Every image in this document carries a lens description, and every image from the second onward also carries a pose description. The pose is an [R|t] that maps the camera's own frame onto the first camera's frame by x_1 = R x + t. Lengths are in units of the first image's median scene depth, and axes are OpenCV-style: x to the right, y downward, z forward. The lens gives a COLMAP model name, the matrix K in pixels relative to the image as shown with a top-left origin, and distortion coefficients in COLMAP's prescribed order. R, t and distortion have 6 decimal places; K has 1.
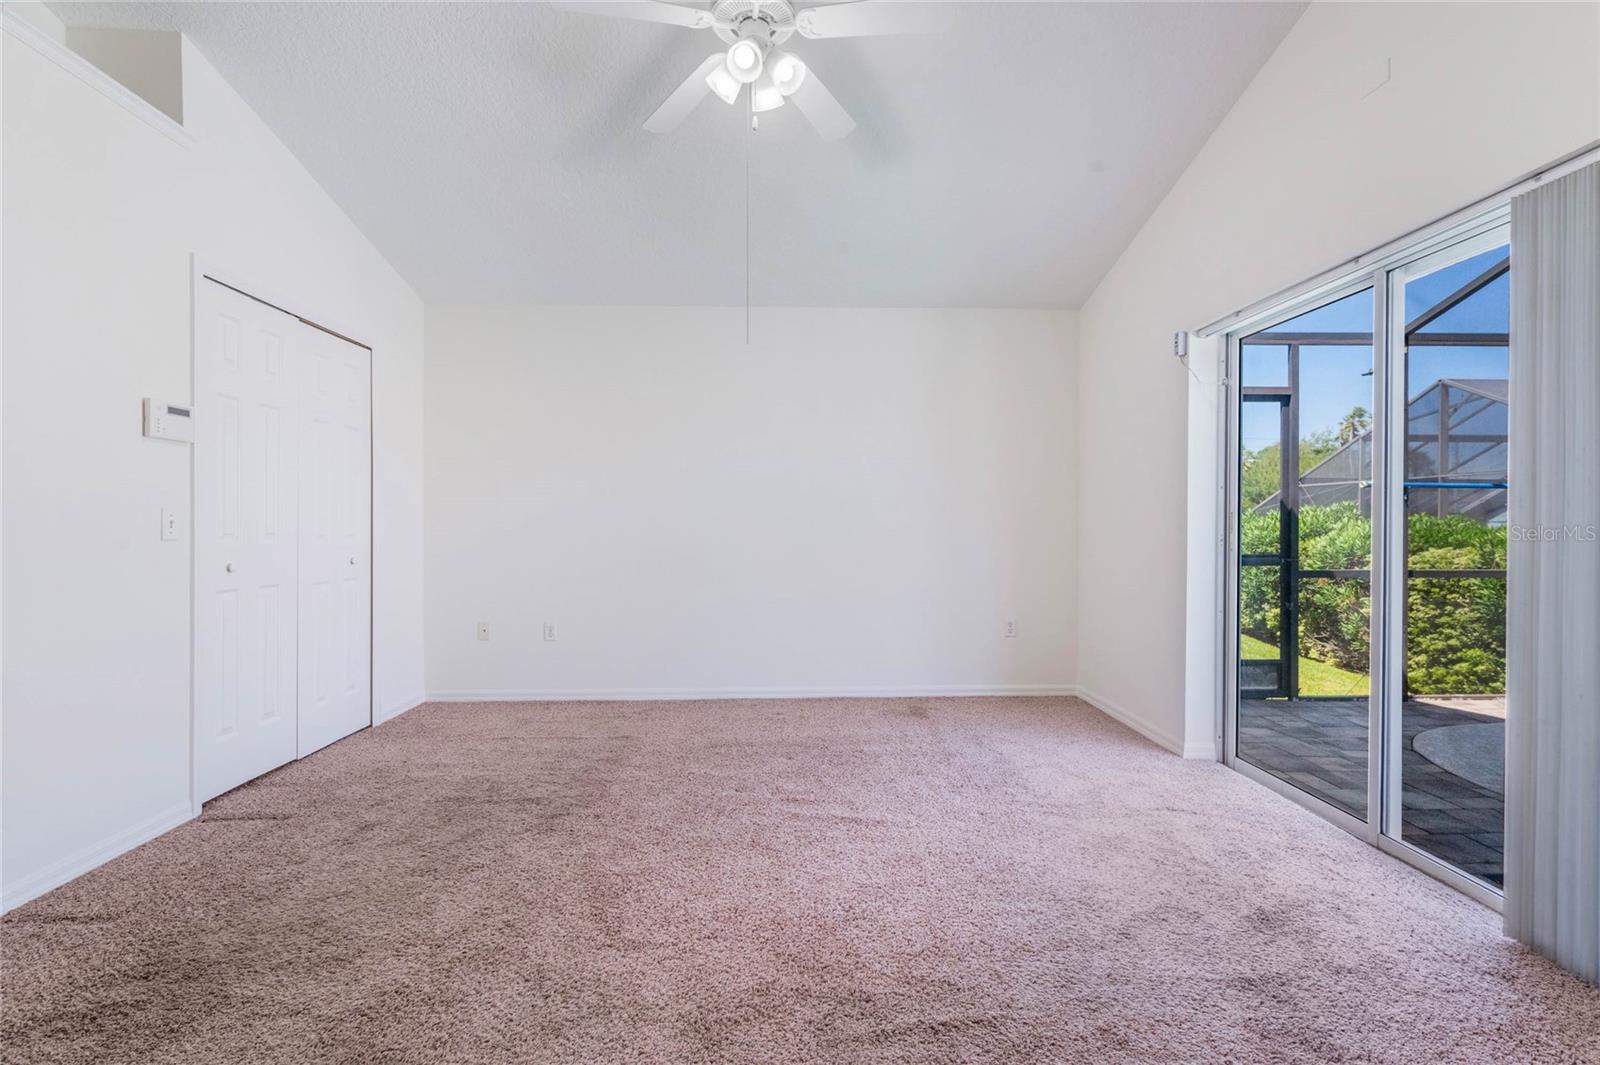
lens RADIAL K [[740.3, 0, 800.0], [0, 740.3, 532.5], [0, 0, 1]] dist [-0.001768, -0.000220]
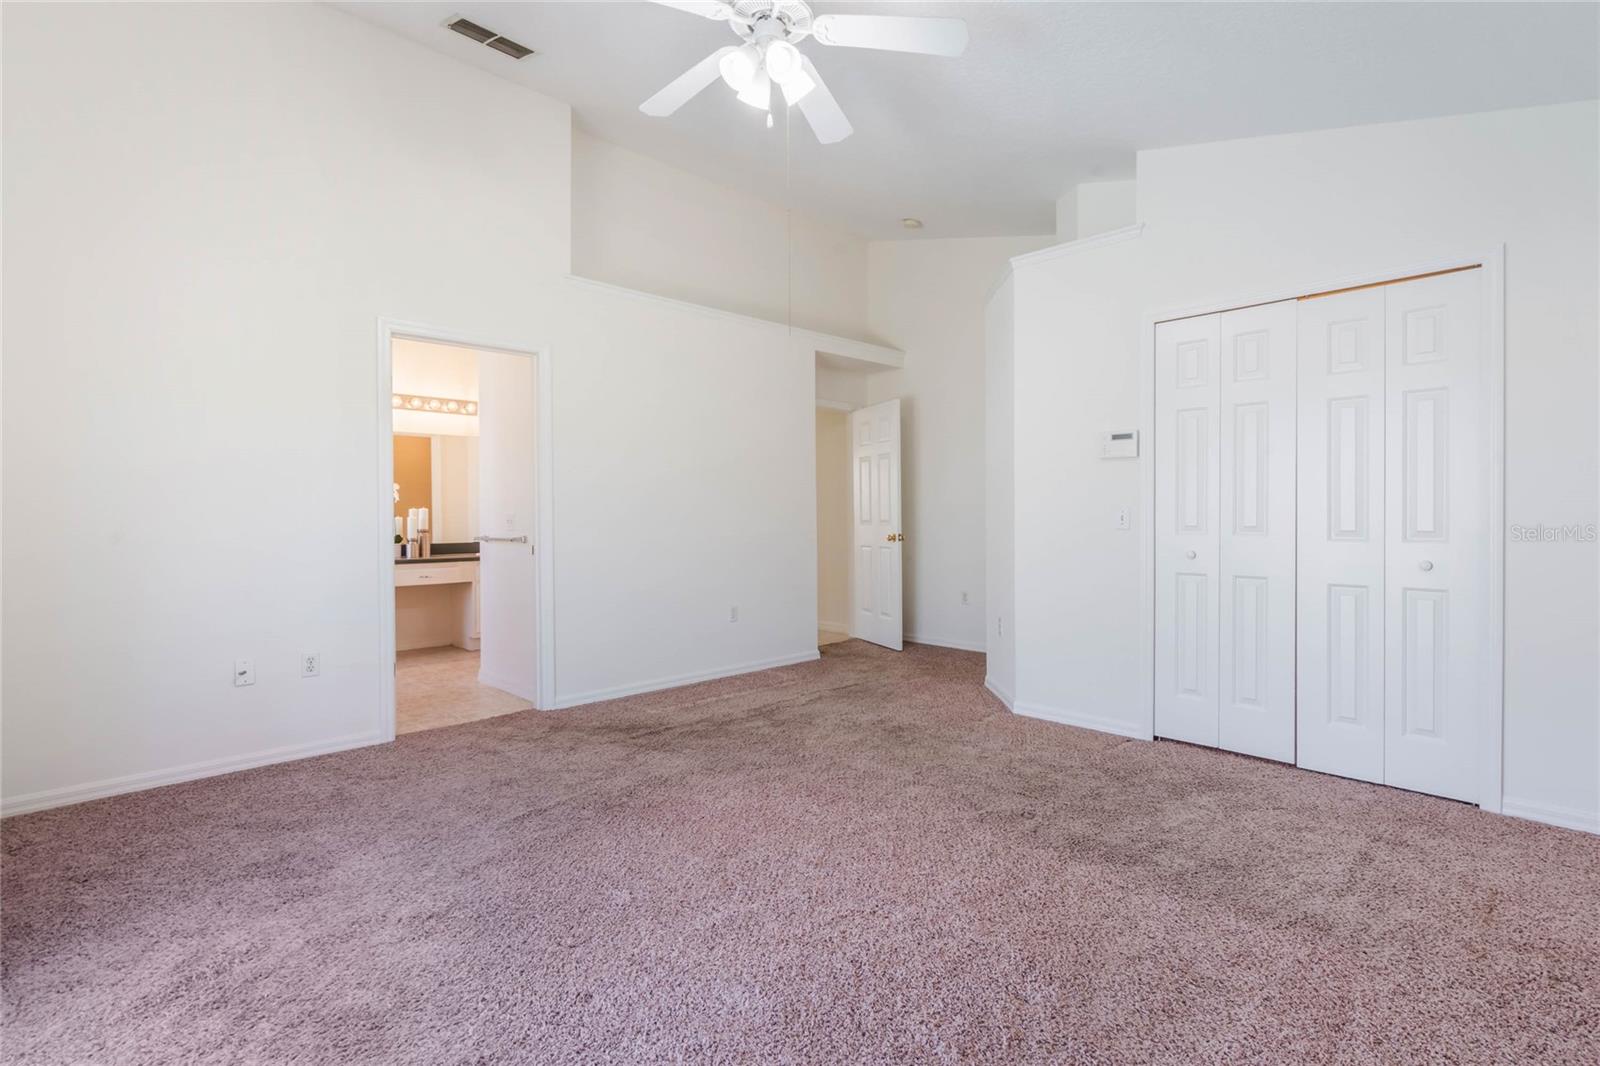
lens RADIAL K [[740.3, 0, 800.0], [0, 740.3, 533.0], [0, 0, 1]] dist [-0.001768, -0.000220]
pose [[-0.732297, 0.007818, -0.680940, 0.486125], [-0.008404, 0.999754, 0.020516, -0.018354], [0.680933, 0.020746, -0.732051, 1.414558]]
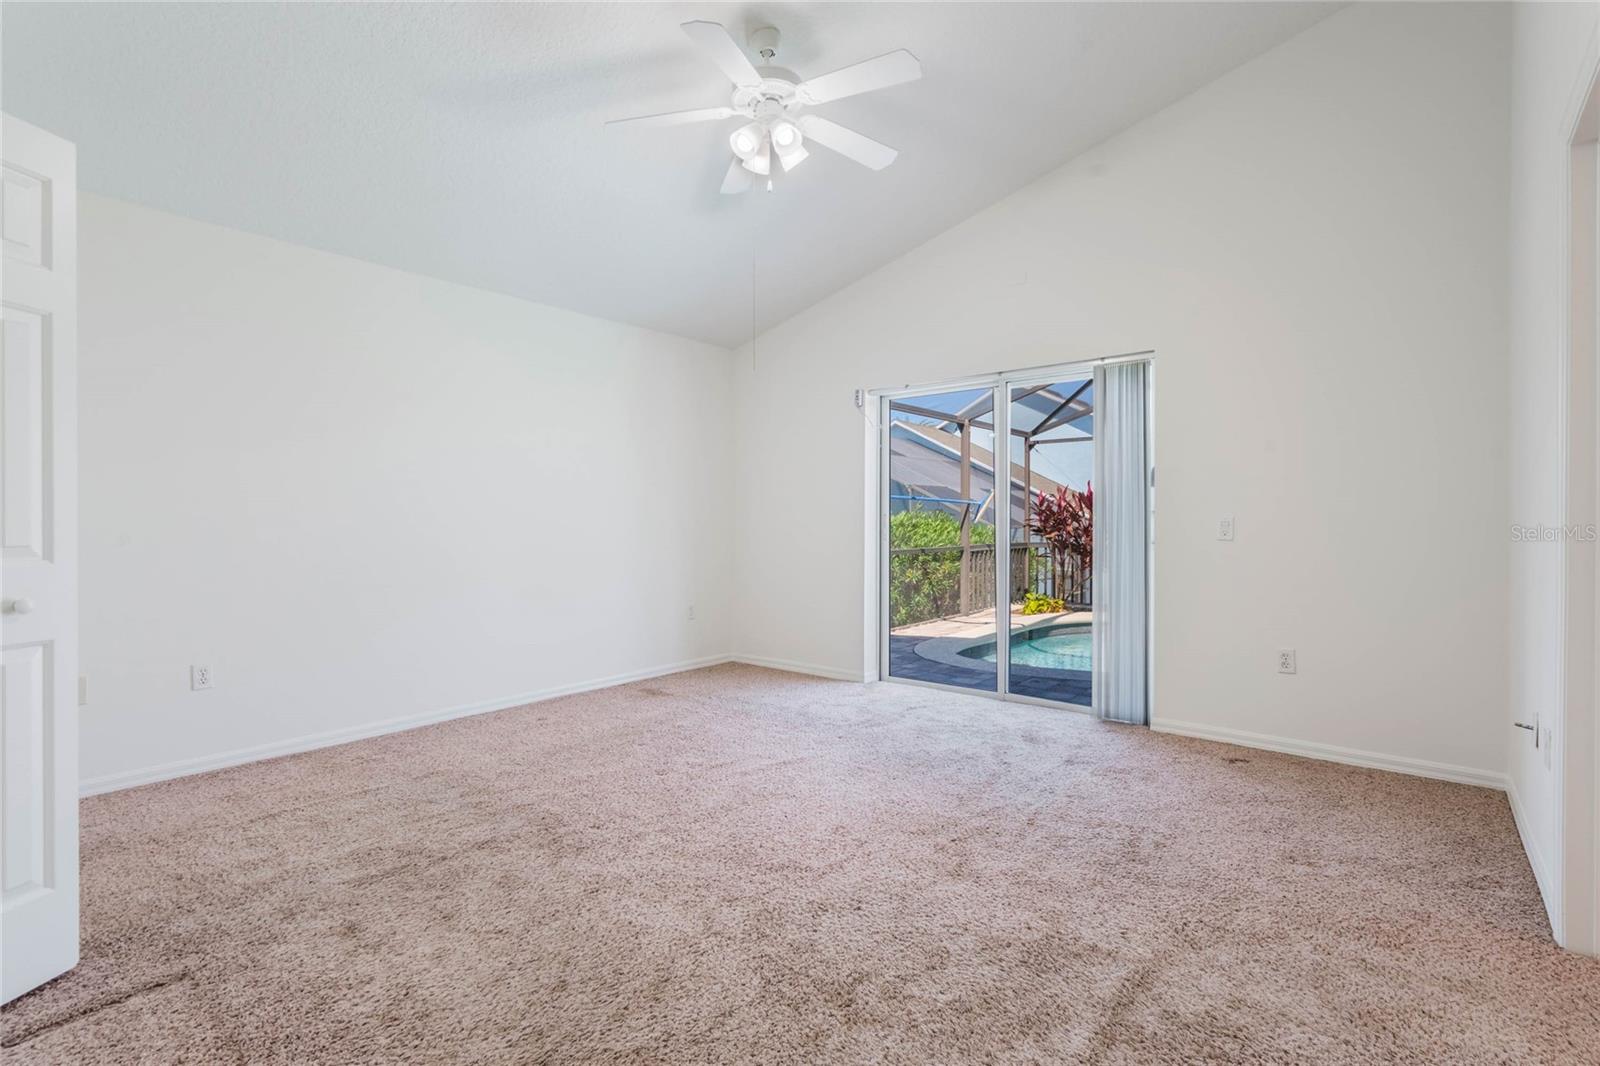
lens RADIAL K [[740.3, 0, 800.0], [0, 740.3, 533.0], [0, 0, 1]] dist [-0.001768, -0.000220]
pose [[0.666724, -0.015200, 0.745149, -0.728157], [0.013328, 0.999875, 0.008471, -0.004278], [-0.745185, 0.004284, 0.666844, 0.138190]]
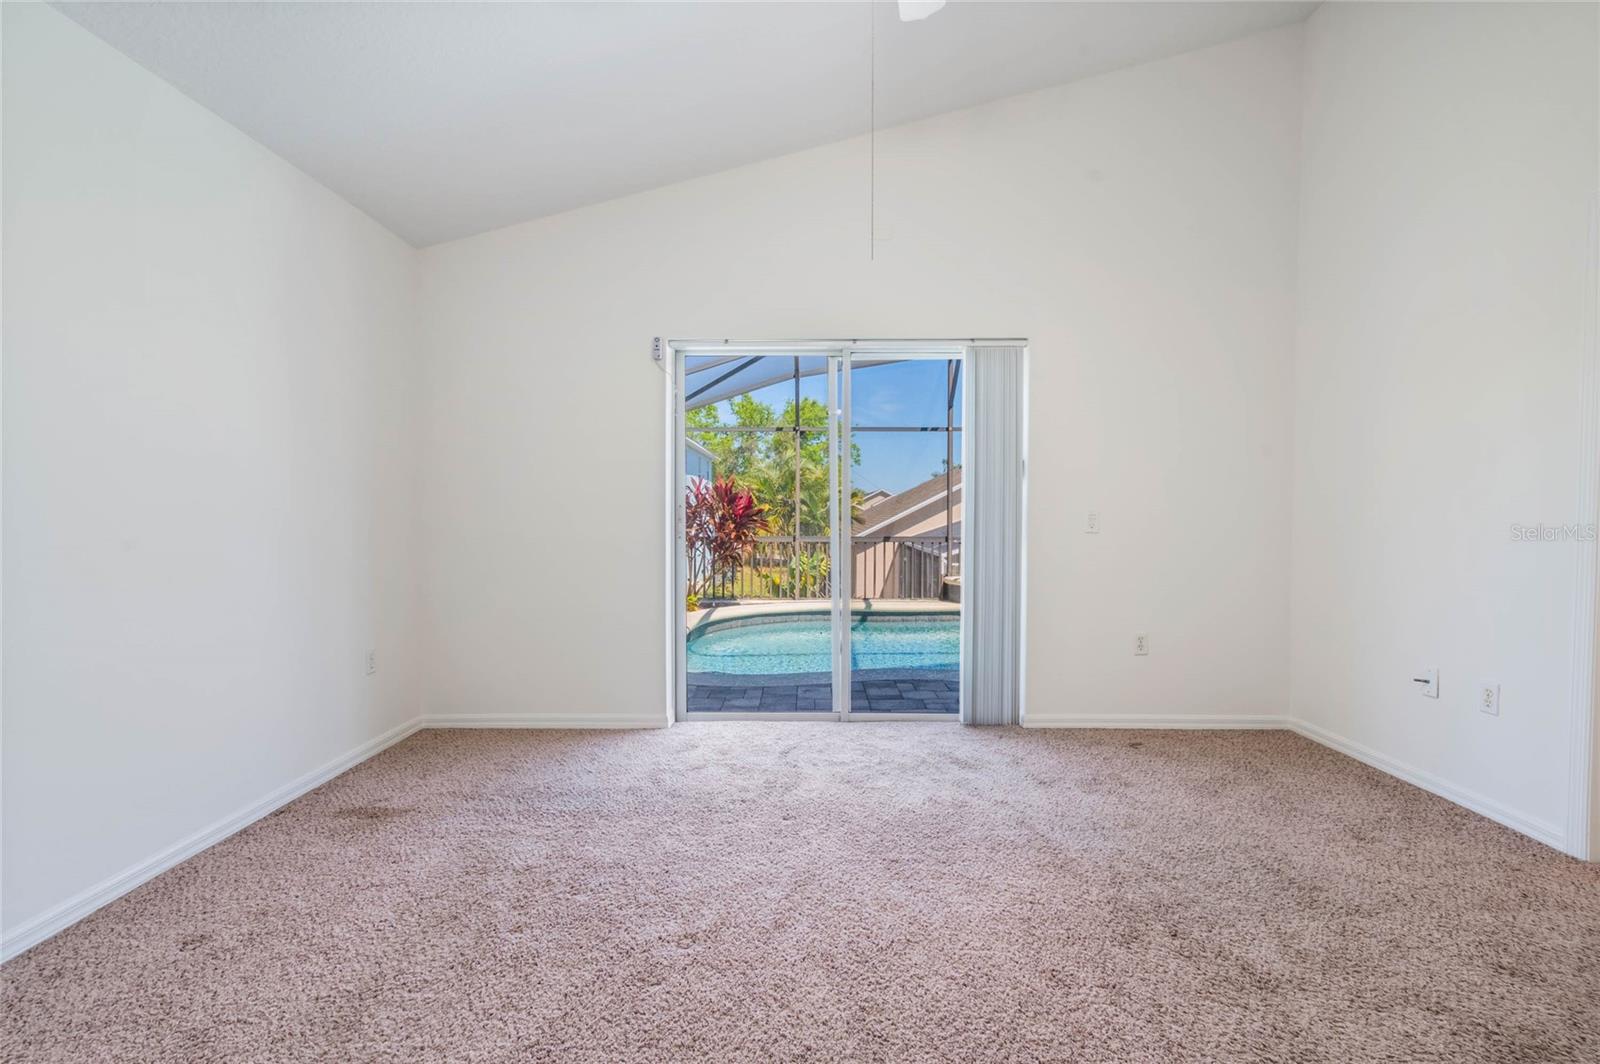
lens RADIAL K [[740.3, 0, 800.0], [0, 740.3, 532.0], [0, 0, 1]] dist [-0.001768, -0.000220]
pose [[0.042192, -0.028877, 0.998692, -0.634319], [0.014051, 0.999501, 0.028306, -0.016368], [-0.999011, 0.012838, 0.042577, 0.847823]]
